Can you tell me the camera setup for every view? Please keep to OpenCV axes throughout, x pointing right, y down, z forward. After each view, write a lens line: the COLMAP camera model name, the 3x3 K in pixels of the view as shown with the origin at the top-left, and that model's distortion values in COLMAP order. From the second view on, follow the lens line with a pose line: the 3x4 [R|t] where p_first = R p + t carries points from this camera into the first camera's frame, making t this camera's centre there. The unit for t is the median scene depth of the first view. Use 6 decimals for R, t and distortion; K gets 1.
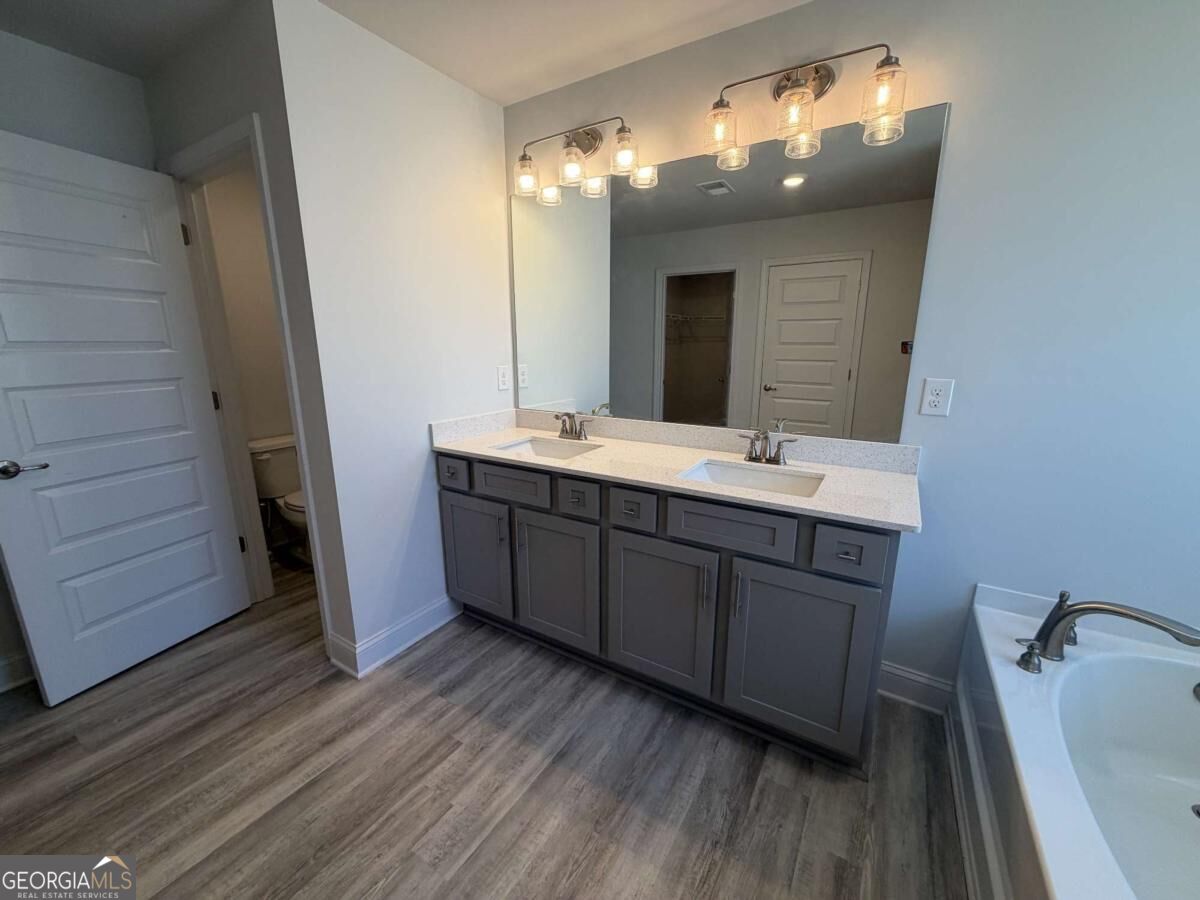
lens RADIAL K [[477.4, 0, 597.6], [0, 477.4, 449.4], [0, 0, 1]] dist [0.000436, 0.000008]
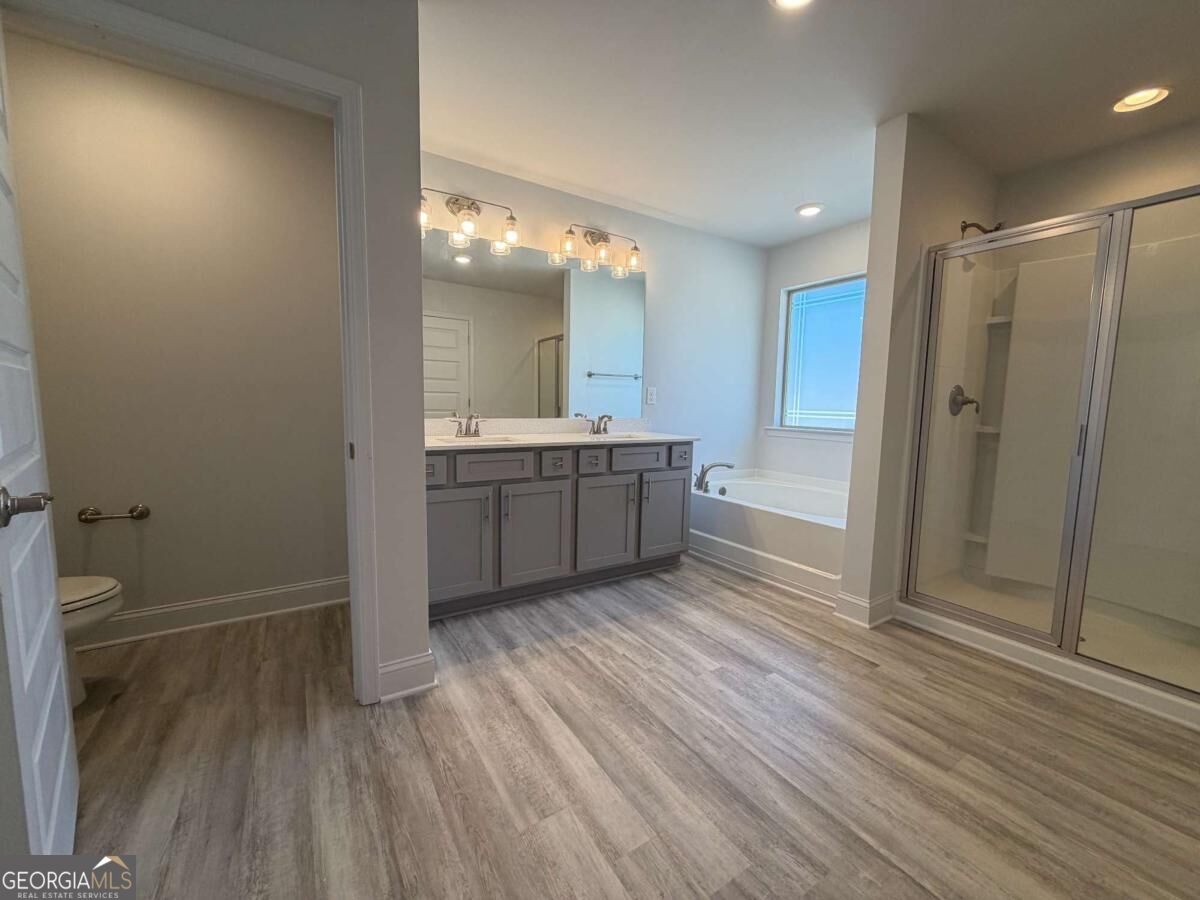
lens RADIAL K [[477.4, 0, 597.6], [0, 477.4, 449.4], [0, 0, 1]] dist [0.000436, 0.000008]
pose [[0.430848, -0.077785, 0.899066, -1.397775], [0.179787, 0.983705, -0.001049, 0.092750], [-0.884334, 0.162093, 0.437812, 0.274489]]
